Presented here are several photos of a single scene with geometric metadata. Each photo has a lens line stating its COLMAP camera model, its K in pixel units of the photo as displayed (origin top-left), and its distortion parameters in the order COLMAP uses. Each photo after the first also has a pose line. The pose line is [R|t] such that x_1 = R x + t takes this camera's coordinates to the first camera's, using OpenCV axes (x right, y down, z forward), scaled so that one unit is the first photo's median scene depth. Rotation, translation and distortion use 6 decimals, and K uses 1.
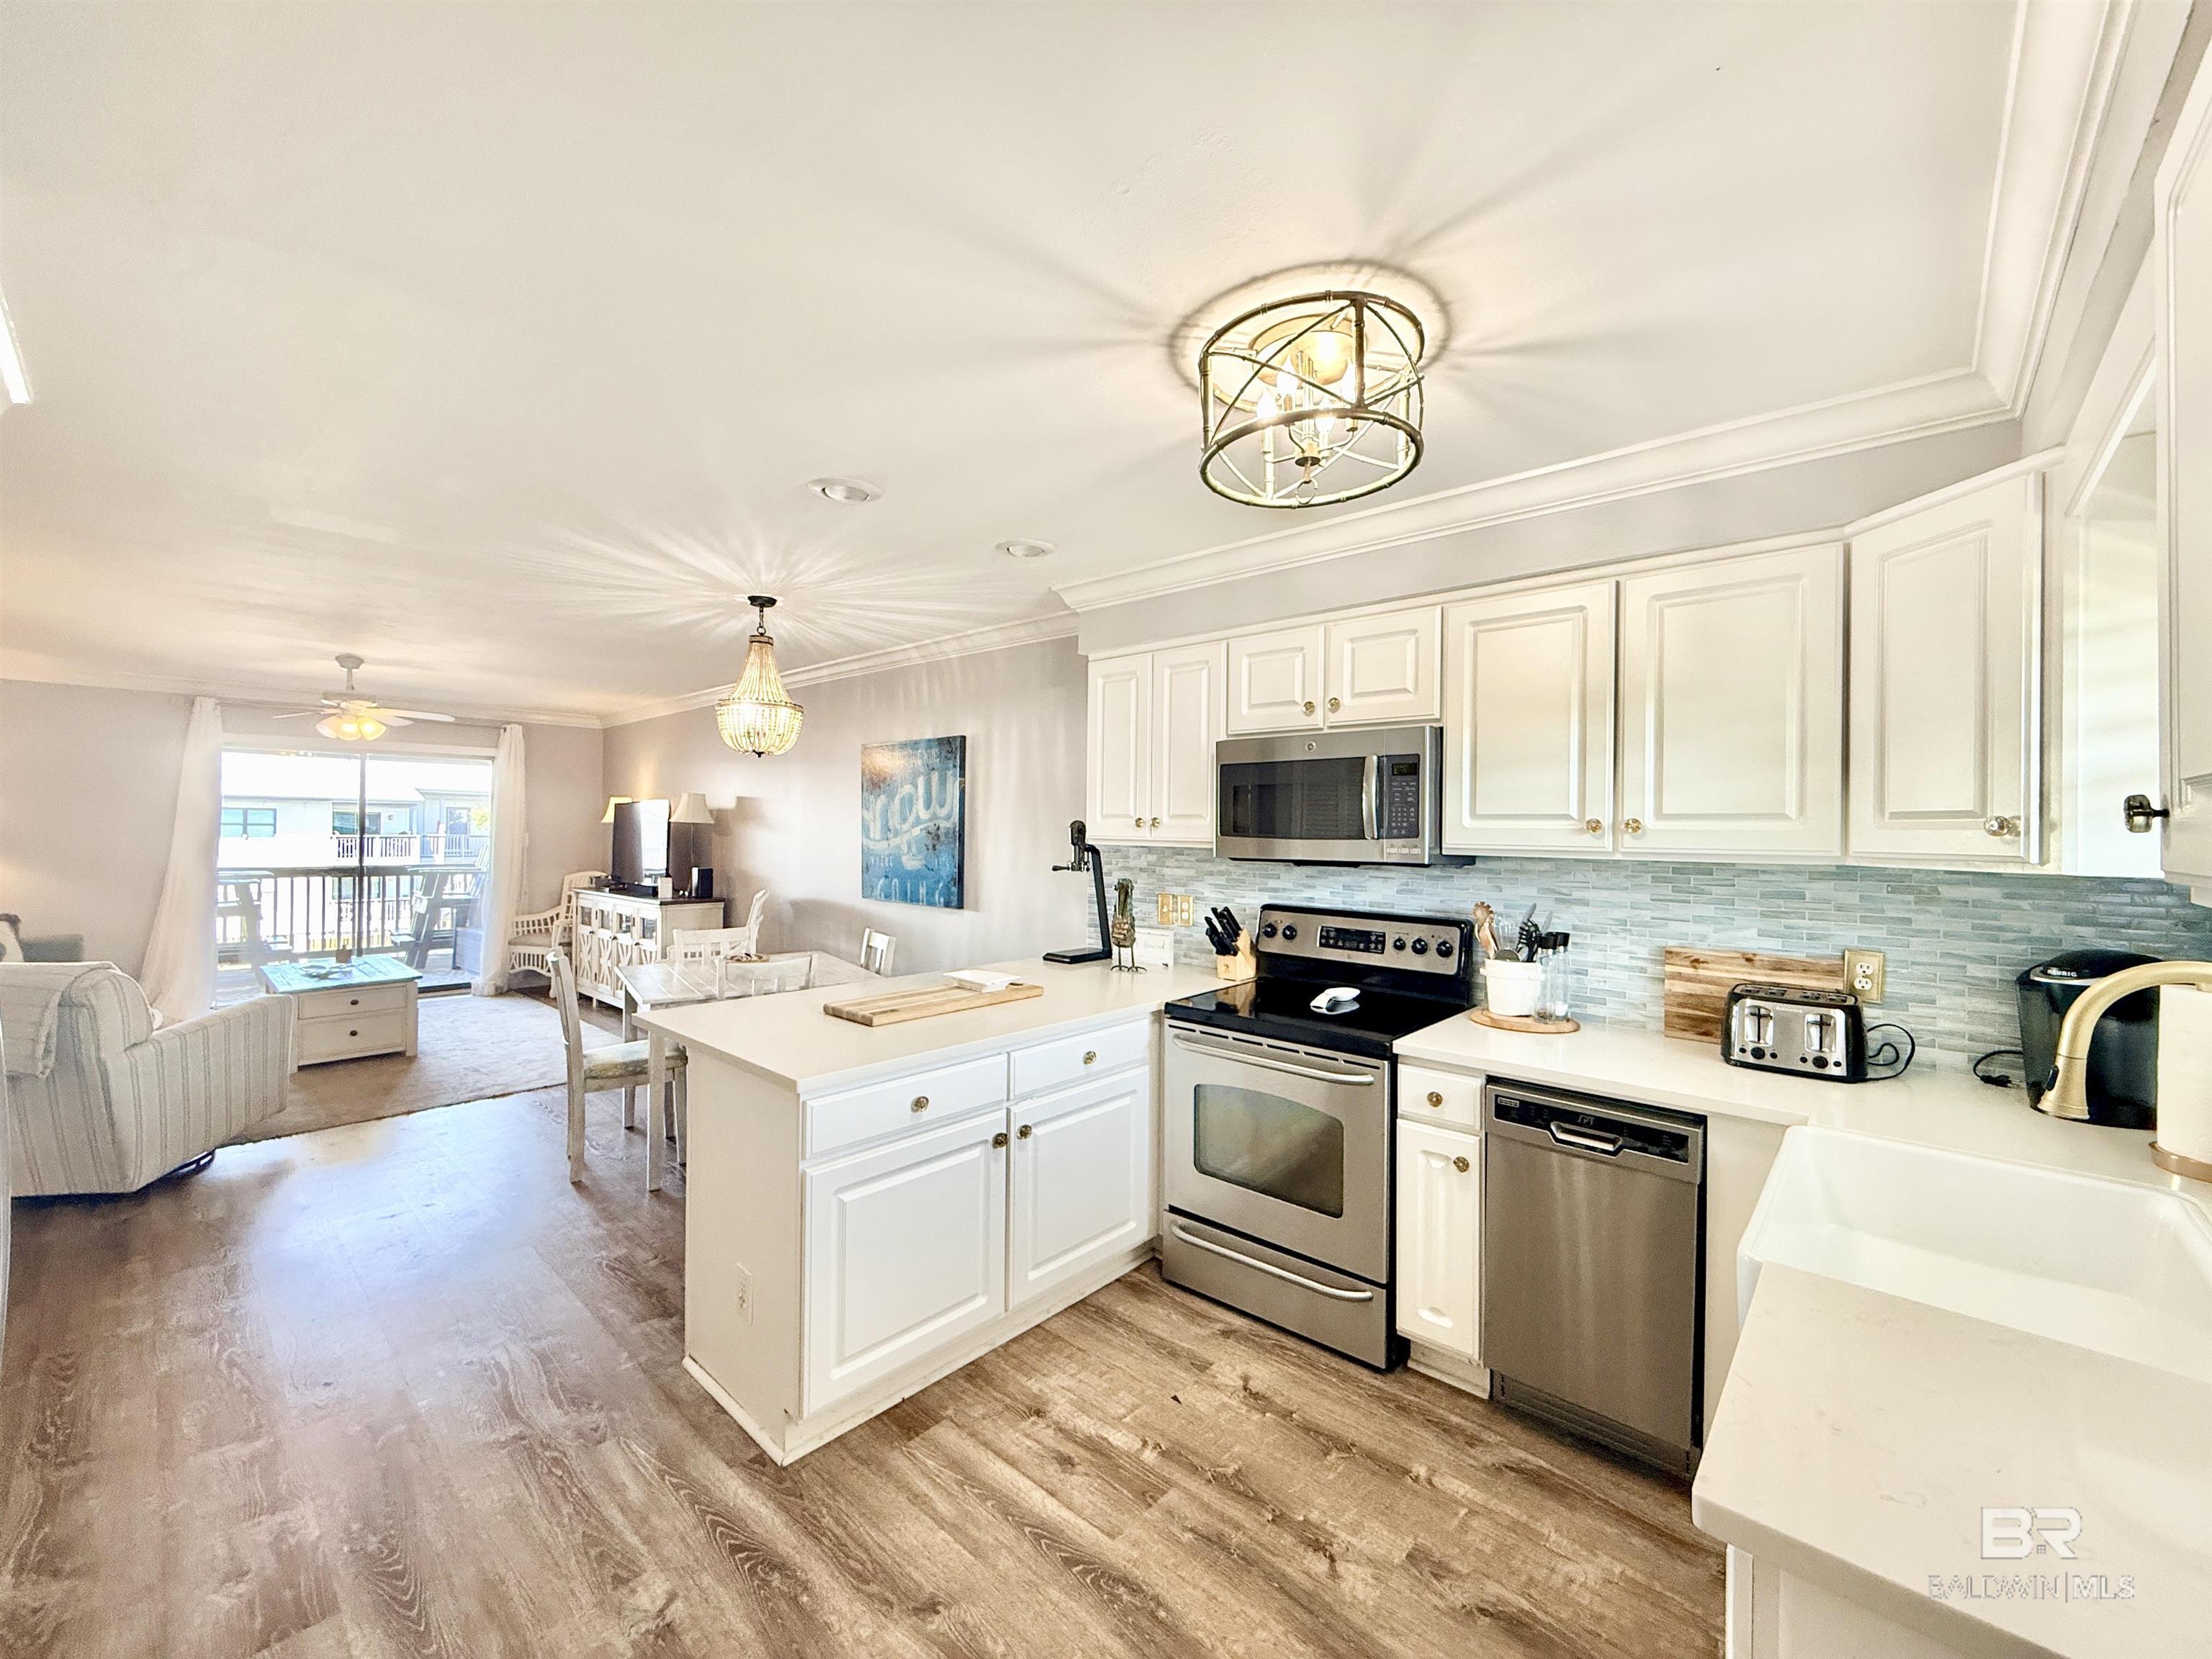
lens RADIAL K [[883.3, 0, 1101.0], [0, 883.3, 828.4], [0, 0, 1]] dist [0.000466, -0.000269]
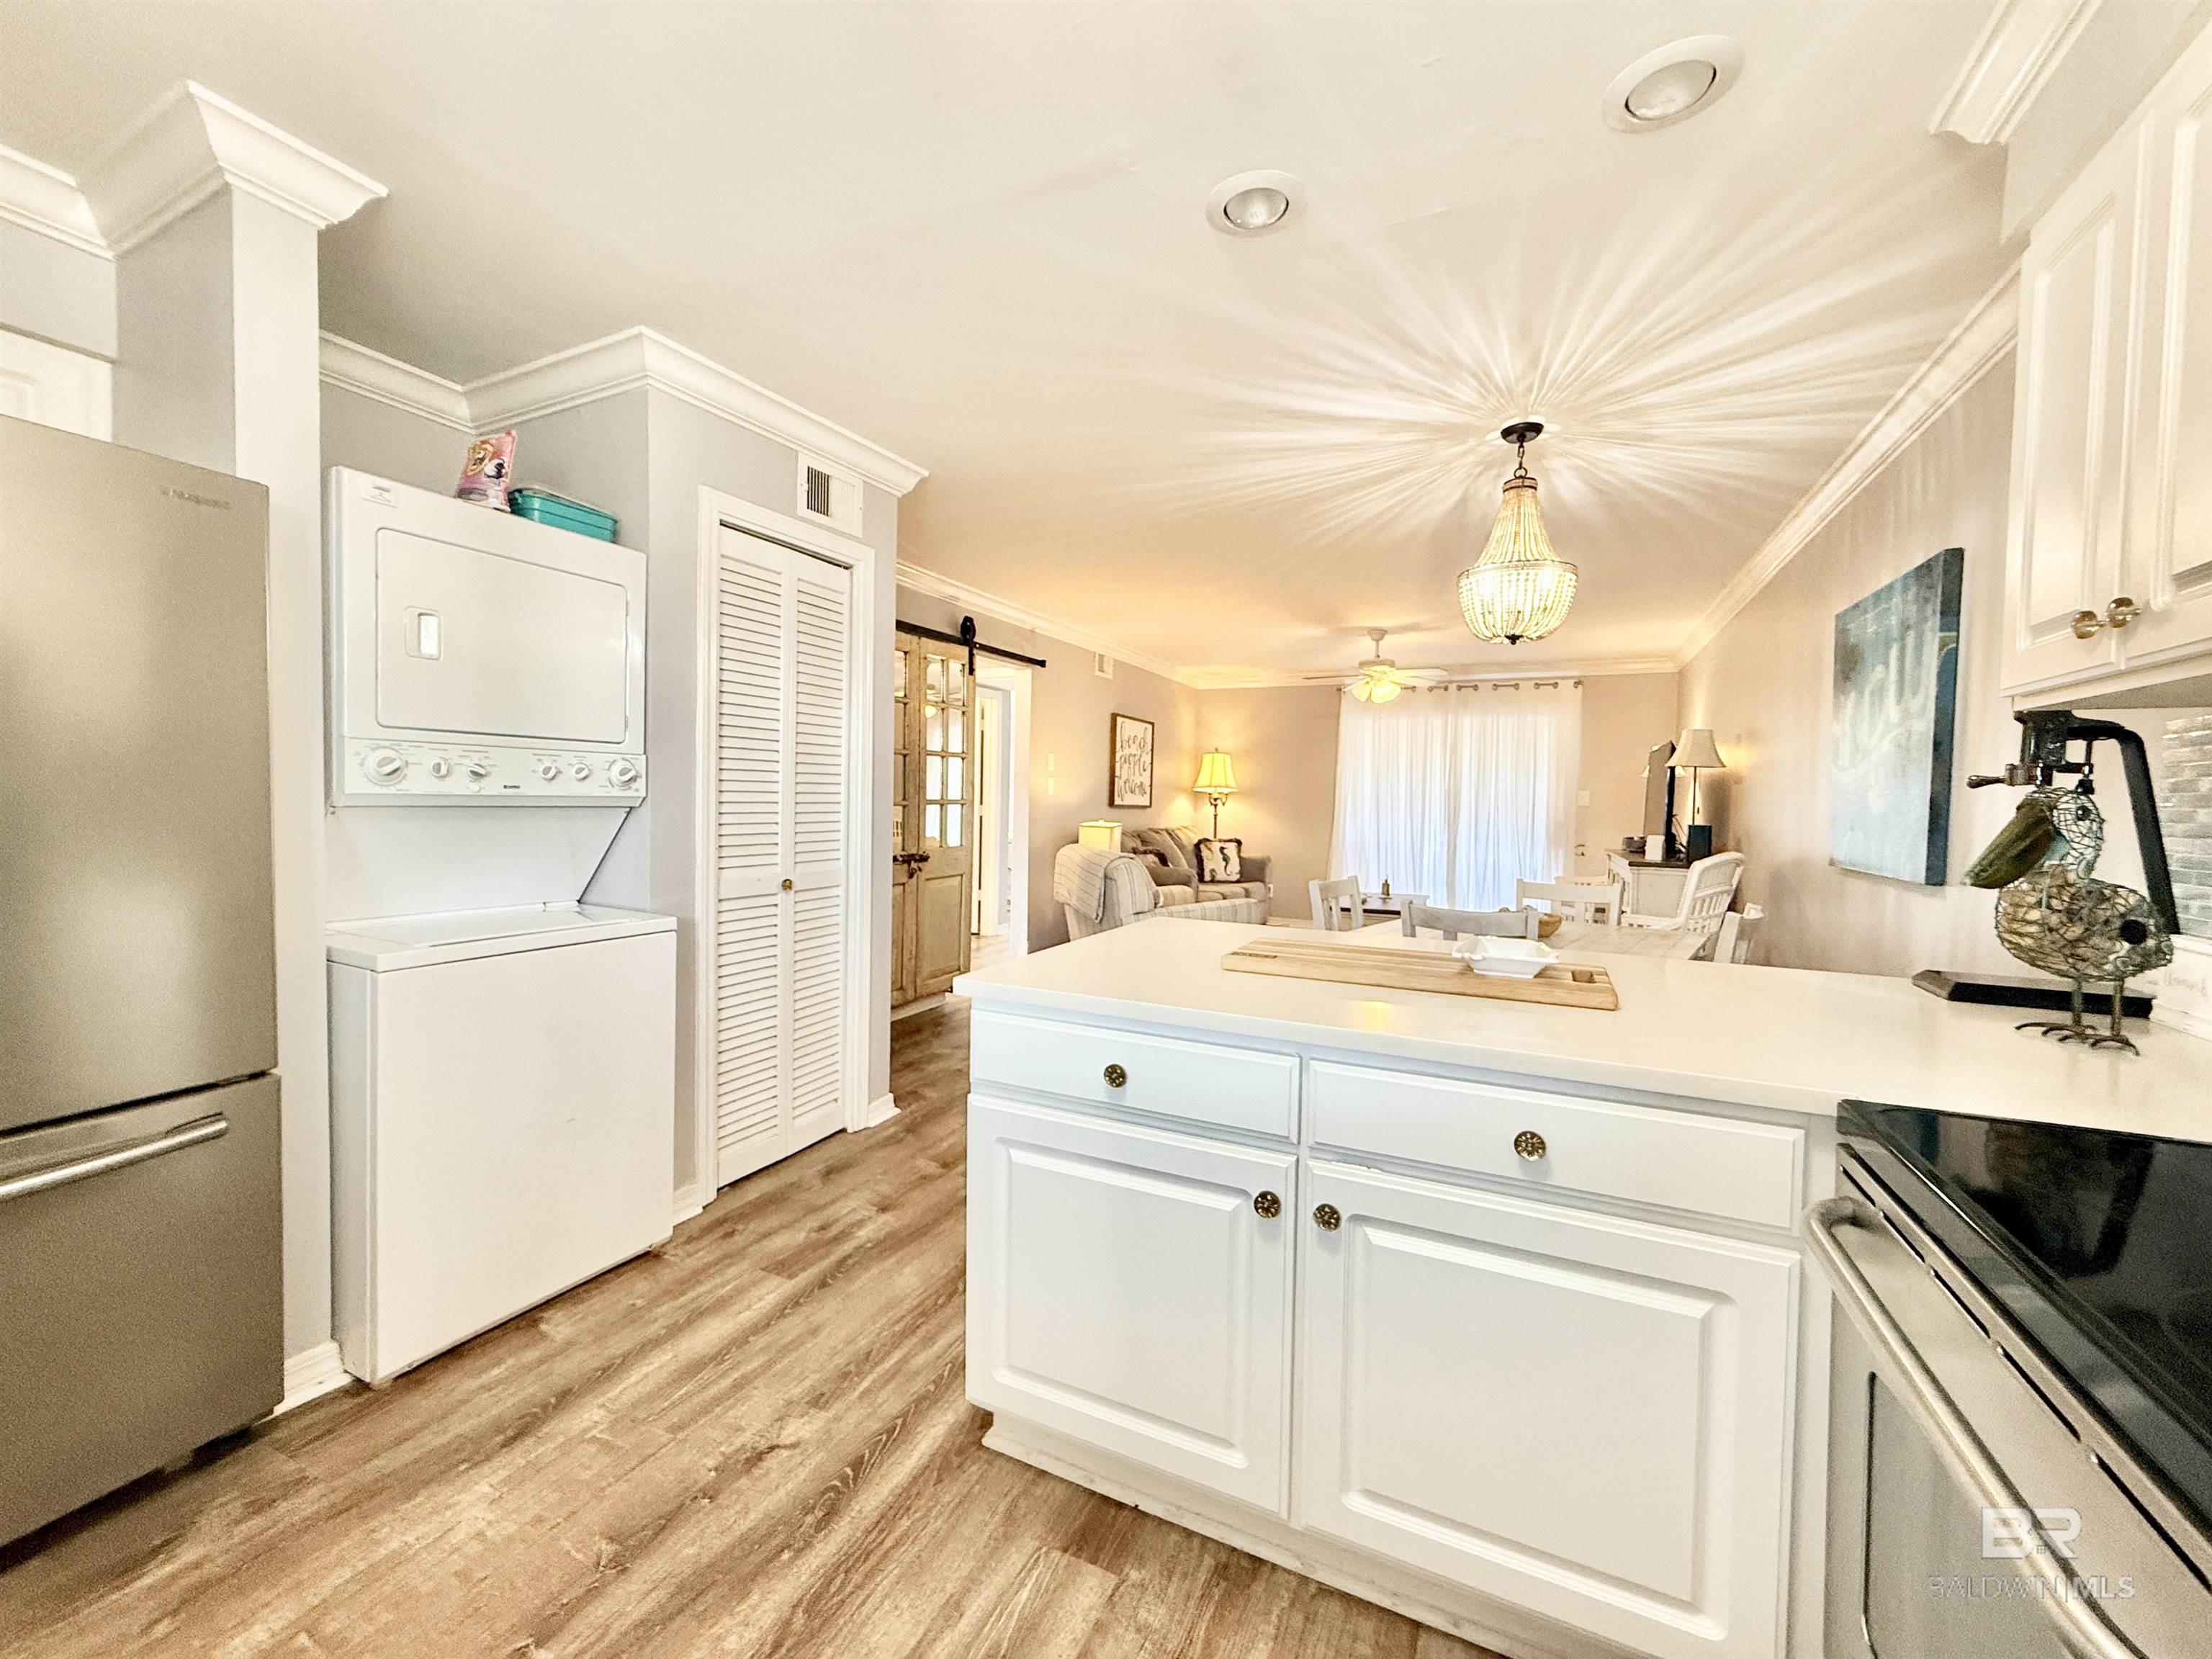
lens RADIAL K [[883.3, 0, 1101.0], [0, 883.3, 828.4], [0, 0, 1]] dist [0.000466, -0.000269]
pose [[0.281823, 0.027621, -0.959069, 0.330123], [-0.016805, 0.999574, 0.023849, 0.088061], [0.959319, 0.009396, 0.282168, 0.630586]]
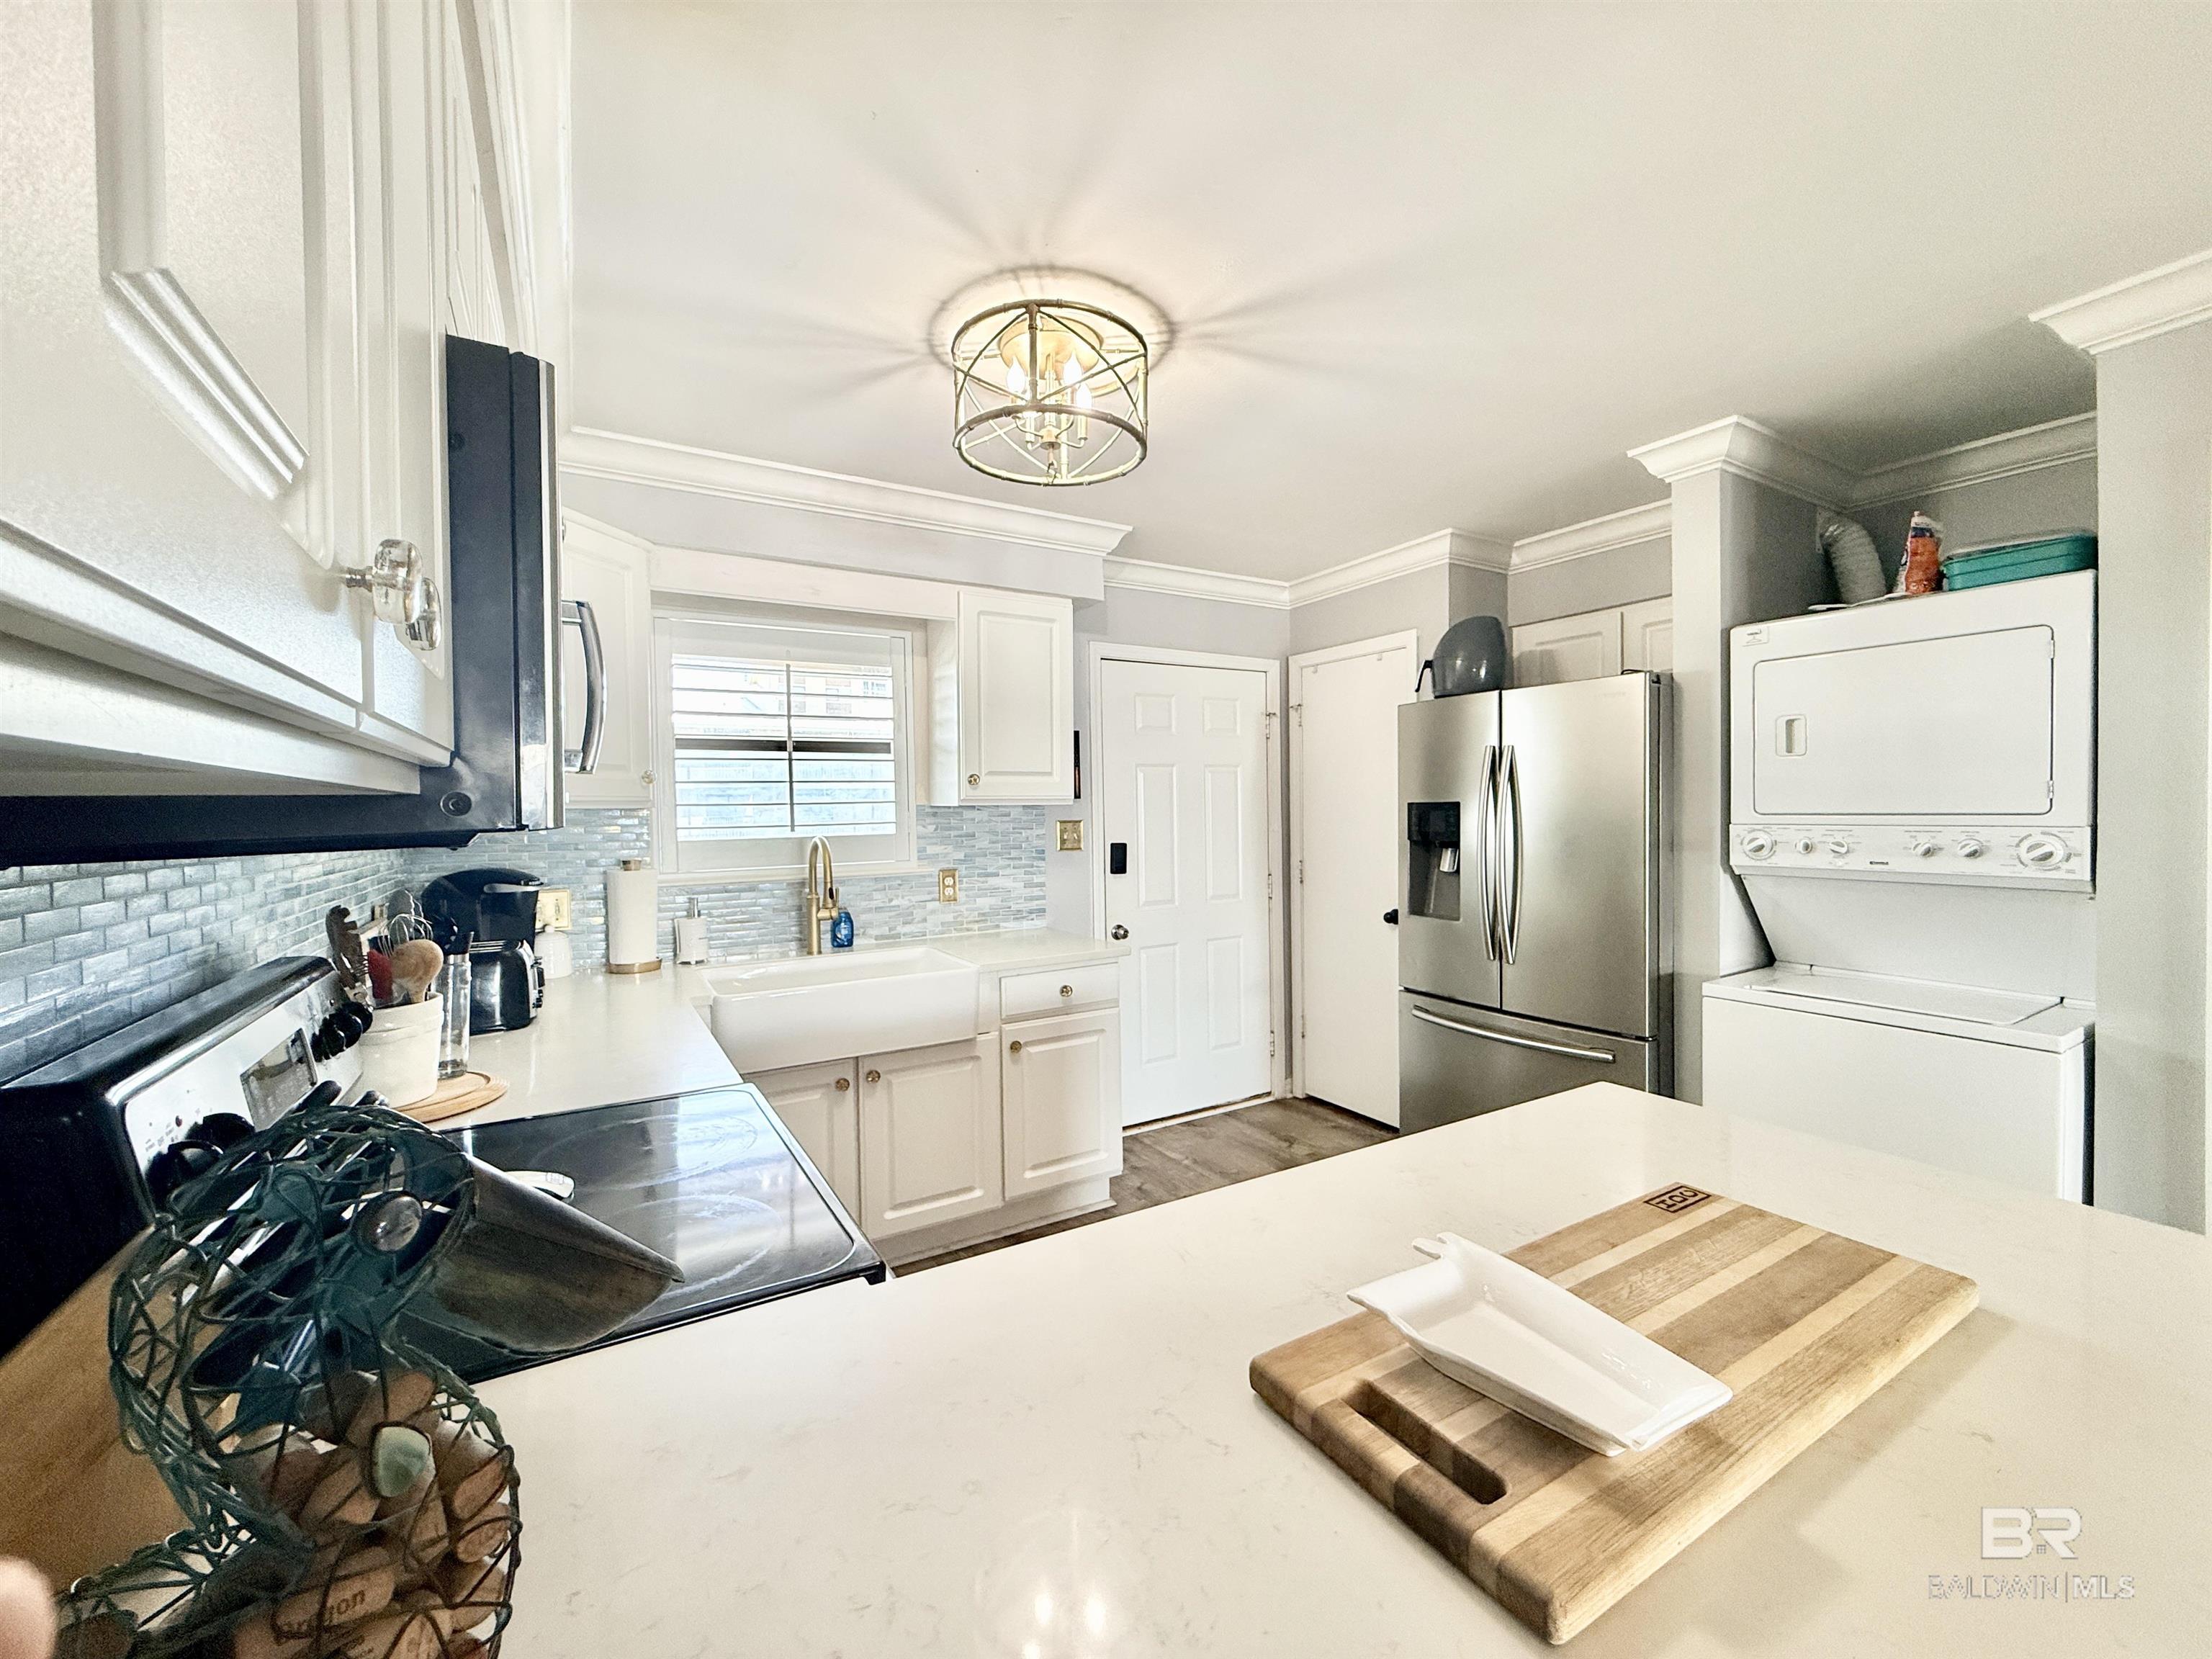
lens RADIAL K [[883.3, 0, 1101.0], [0, 883.3, 828.4], [0, 0, 1]] dist [0.000466, -0.000269]
pose [[-0.956480, -0.007216, 0.291710, -0.101903], [0.000094, 0.999686, 0.025038, 0.028803], [-0.291799, 0.023976, -0.956179, 1.313823]]
